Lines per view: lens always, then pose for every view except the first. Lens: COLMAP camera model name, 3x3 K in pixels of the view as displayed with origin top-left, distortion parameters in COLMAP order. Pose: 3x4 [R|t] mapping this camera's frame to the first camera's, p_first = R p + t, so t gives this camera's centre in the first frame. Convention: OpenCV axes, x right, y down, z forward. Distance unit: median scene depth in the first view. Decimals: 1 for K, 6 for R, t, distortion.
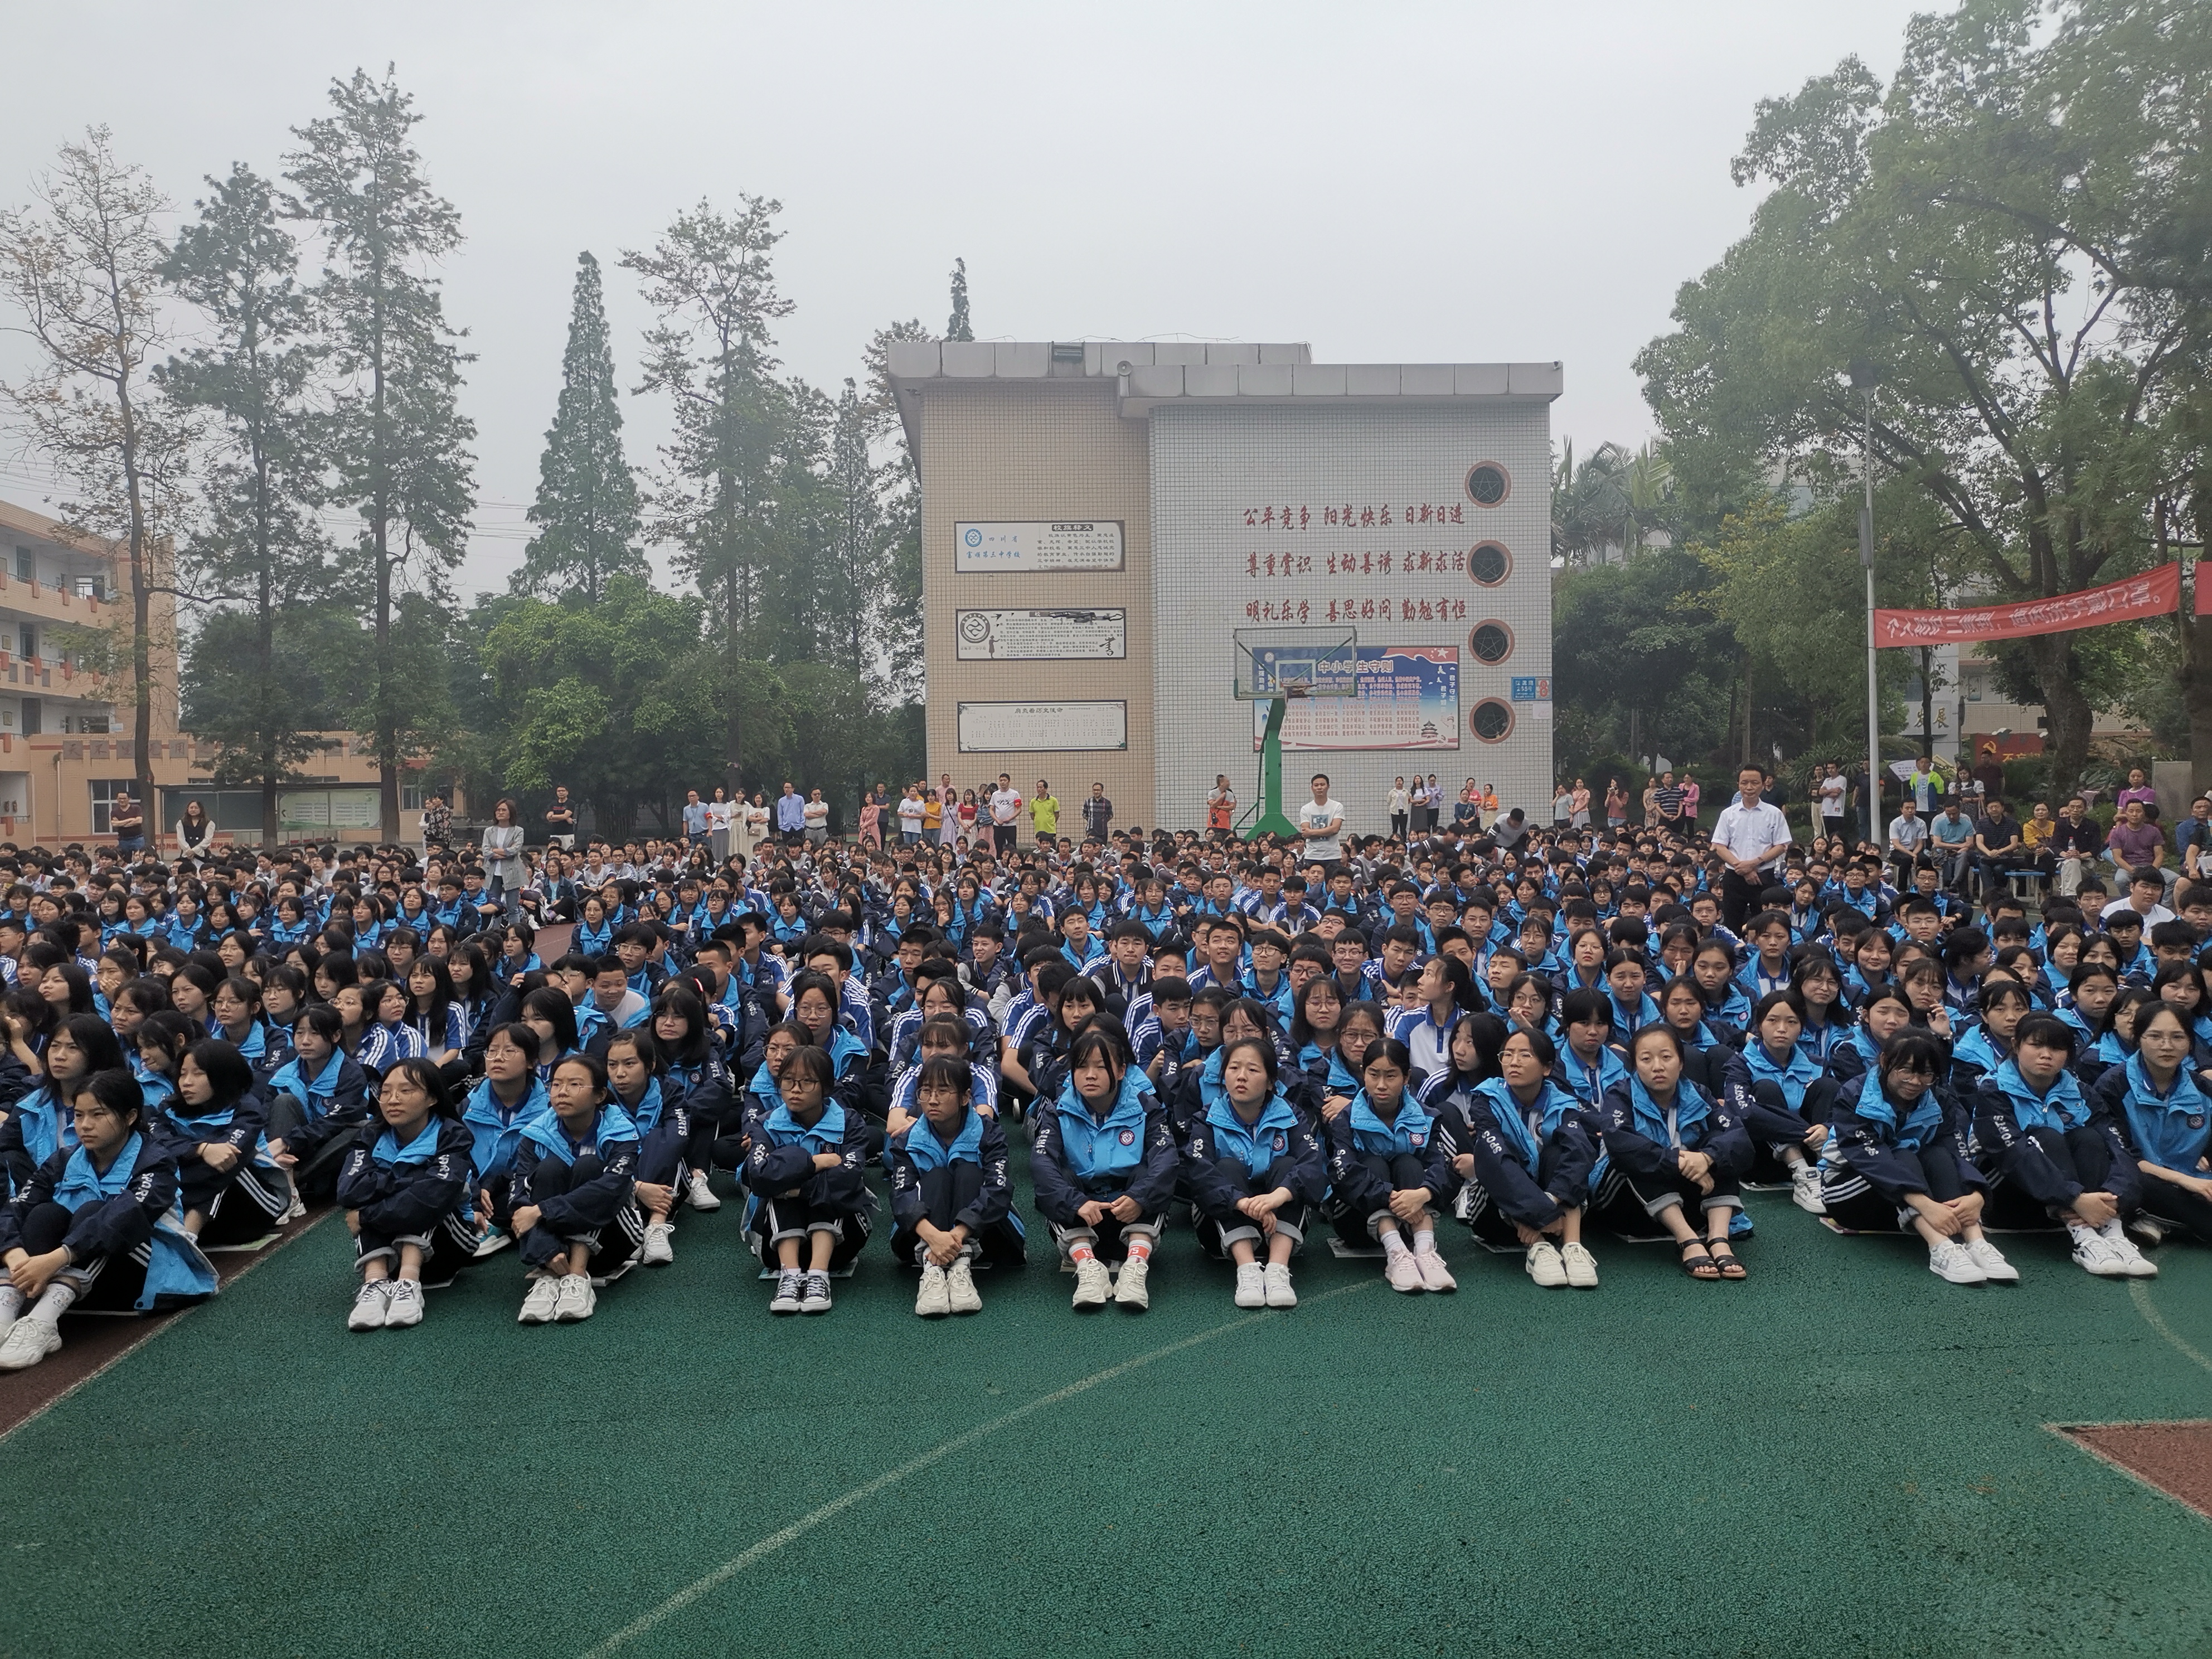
lens RADIAL K [[1756.6, 0, 1114.7], [0, 1756.6, 816.3], [0, 0, 1]] dist [0.032174, -0.011014]
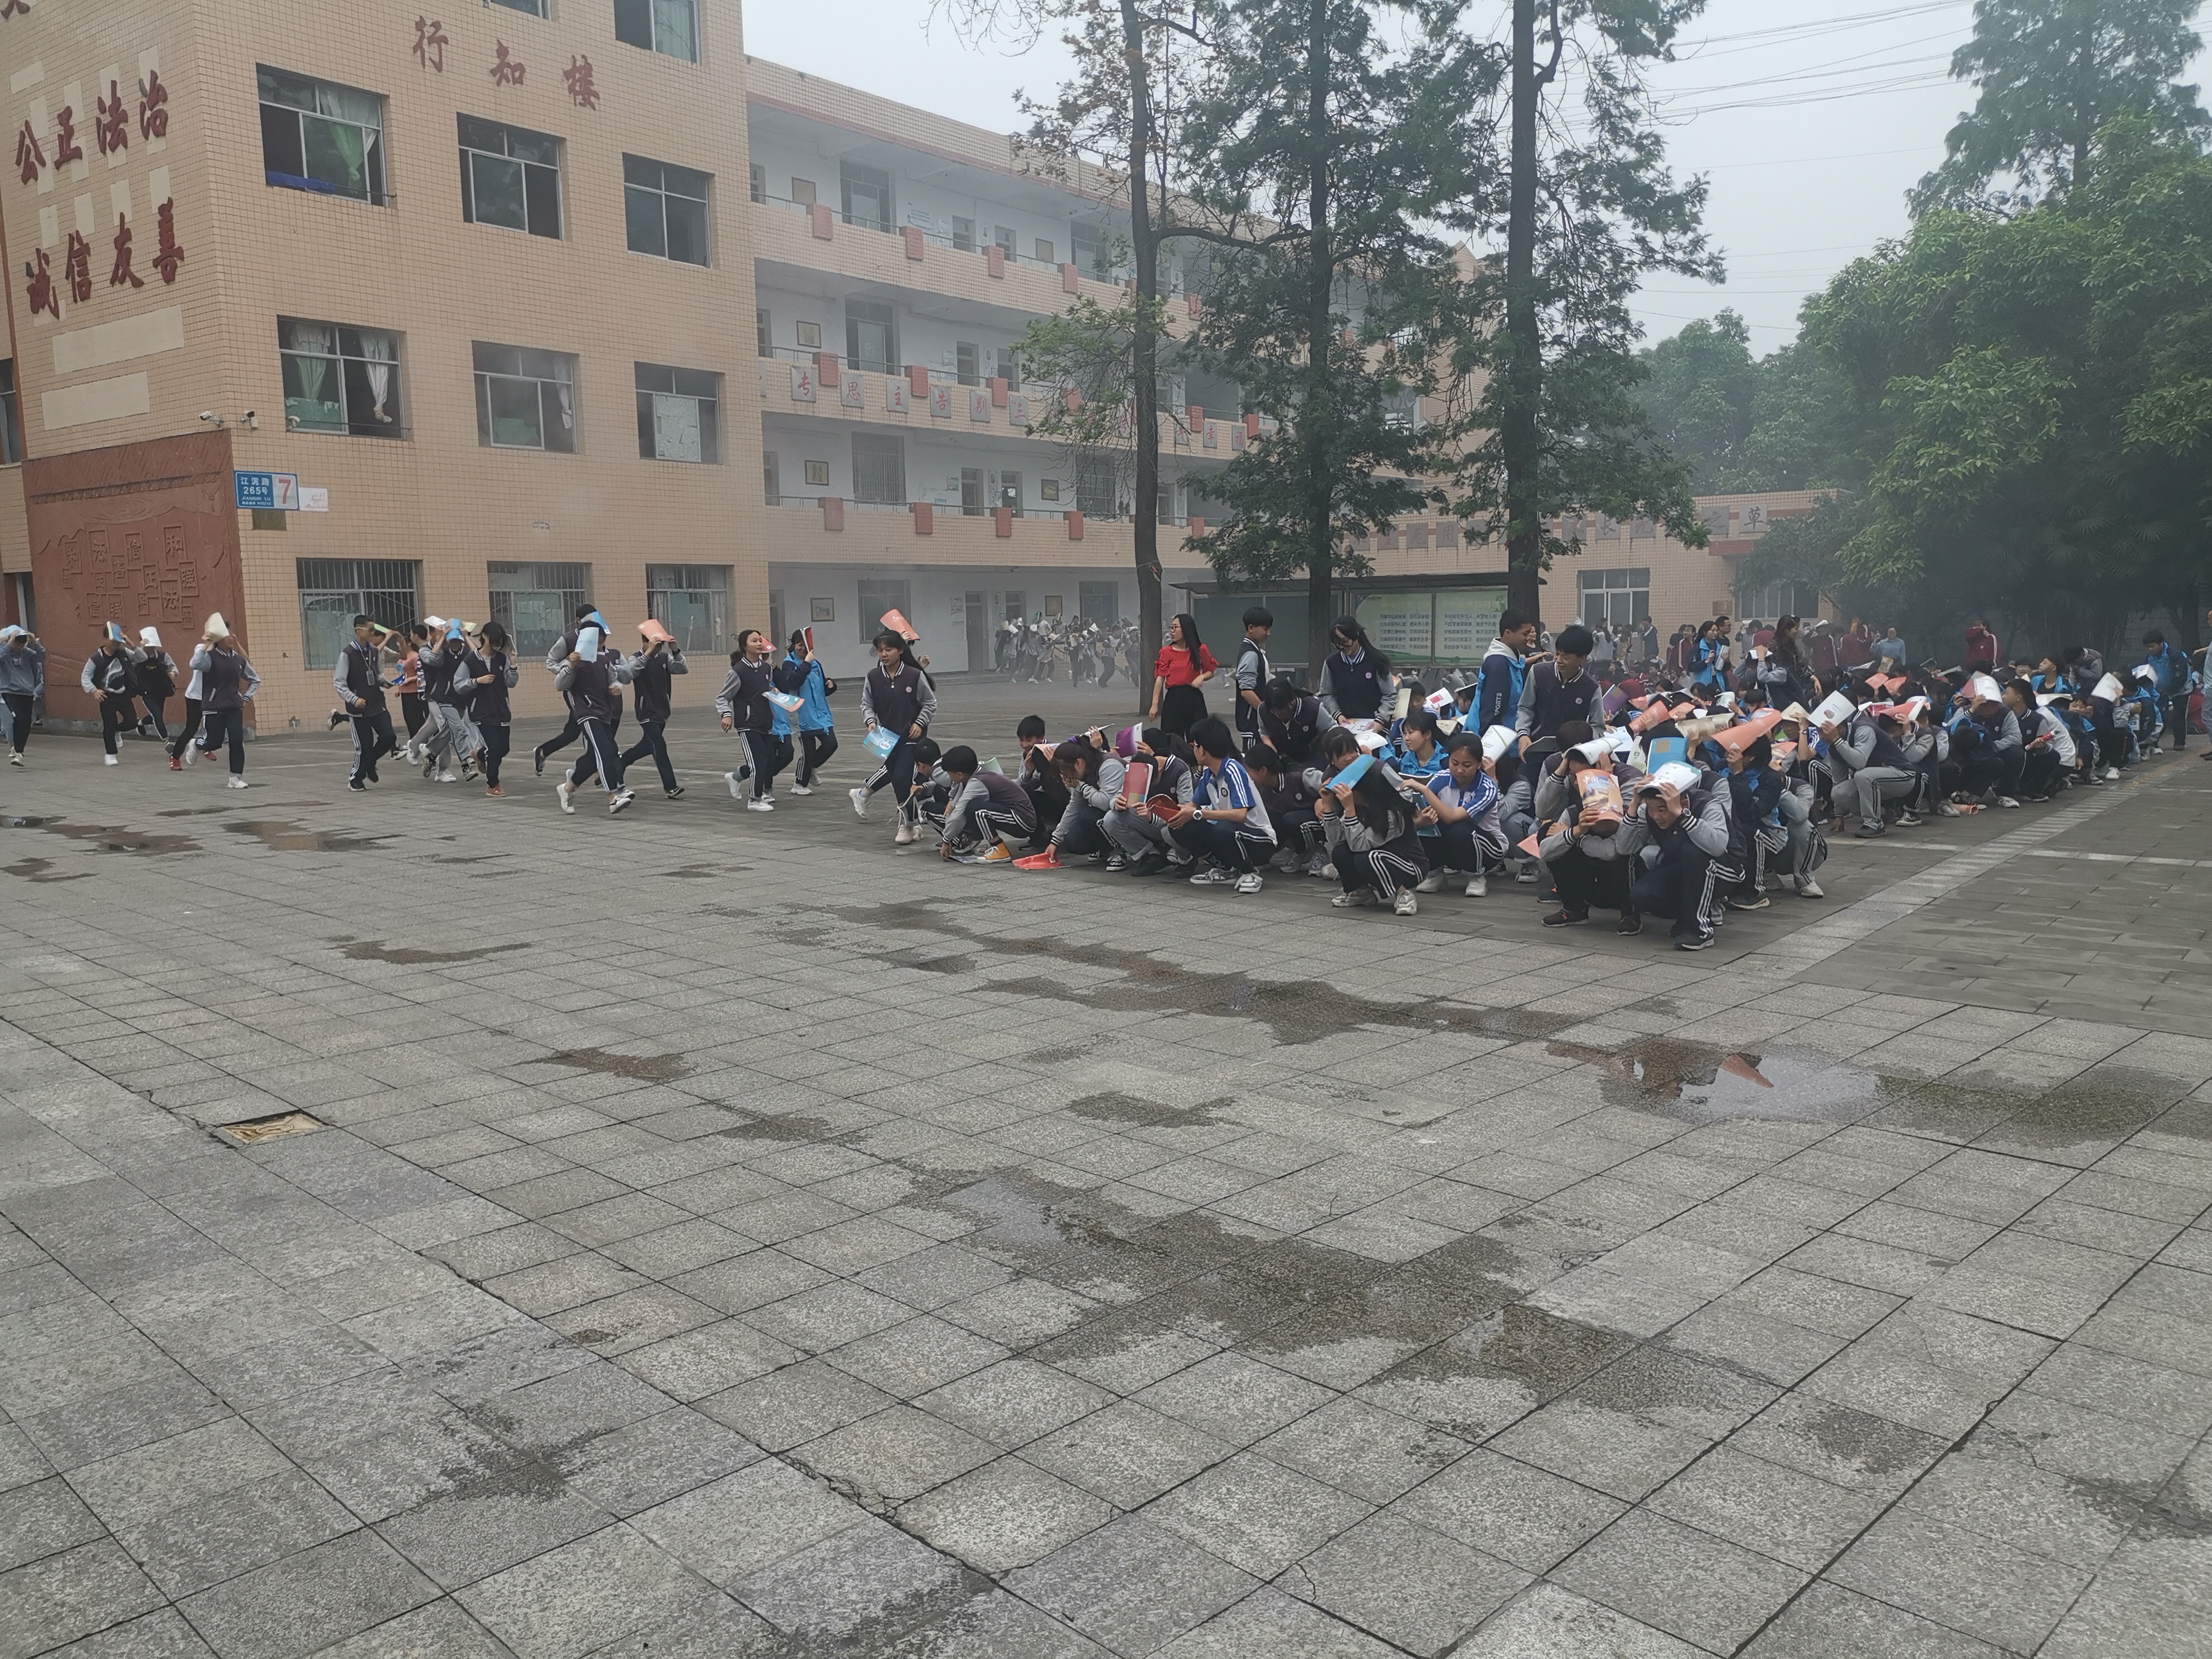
lens RADIAL K [[1756.6, 0, 1114.7], [0, 1756.6, 816.3], [0, 0, 1]] dist [0.032174, -0.011014]
pose [[0.681960, 0.081189, -0.726869, -0.097295], [-0.001537, 0.993977, 0.109582, -0.003728], [0.731388, -0.073614, 0.677977, 0.435013]]
